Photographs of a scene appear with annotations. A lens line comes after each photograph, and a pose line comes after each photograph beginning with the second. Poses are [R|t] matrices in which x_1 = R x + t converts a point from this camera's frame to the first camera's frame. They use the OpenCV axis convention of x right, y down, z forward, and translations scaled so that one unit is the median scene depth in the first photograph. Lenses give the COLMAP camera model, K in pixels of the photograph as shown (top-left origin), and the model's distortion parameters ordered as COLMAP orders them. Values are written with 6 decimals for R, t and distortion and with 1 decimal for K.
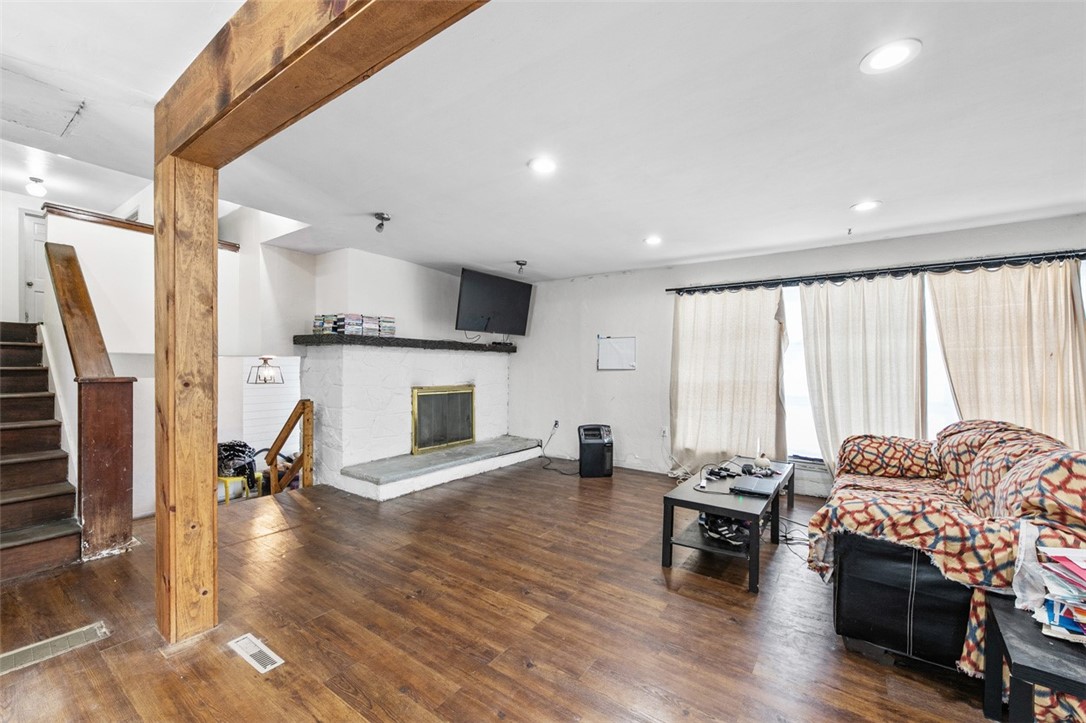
lens RADIAL K [[424.5, 0, 541.6], [0, 424.5, 363.2], [0, 0, 1]] dist [0.001313, -0.000231]
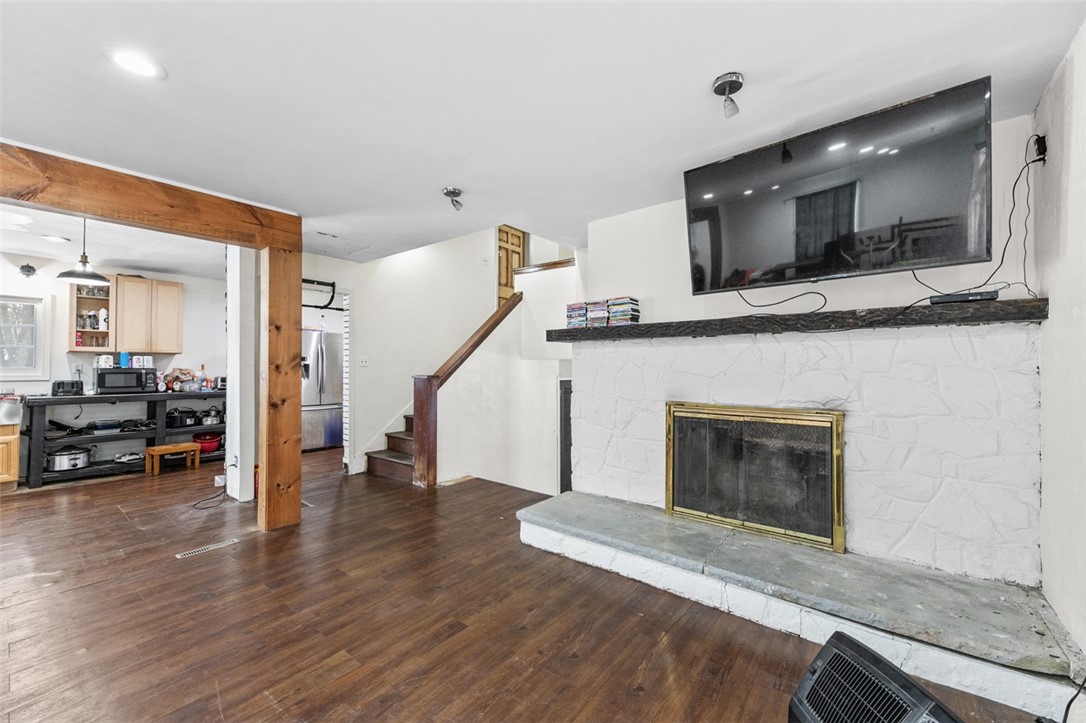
lens RADIAL K [[424.5, 0, 541.6], [0, 424.5, 363.2], [0, 0, 1]] dist [0.001313, -0.000231]
pose [[-0.051345, -0.010532, -0.998625, 0.351954], [0.013076, 0.999852, -0.011217, 0.005707], [0.998595, -0.013634, -0.051199, 0.947086]]
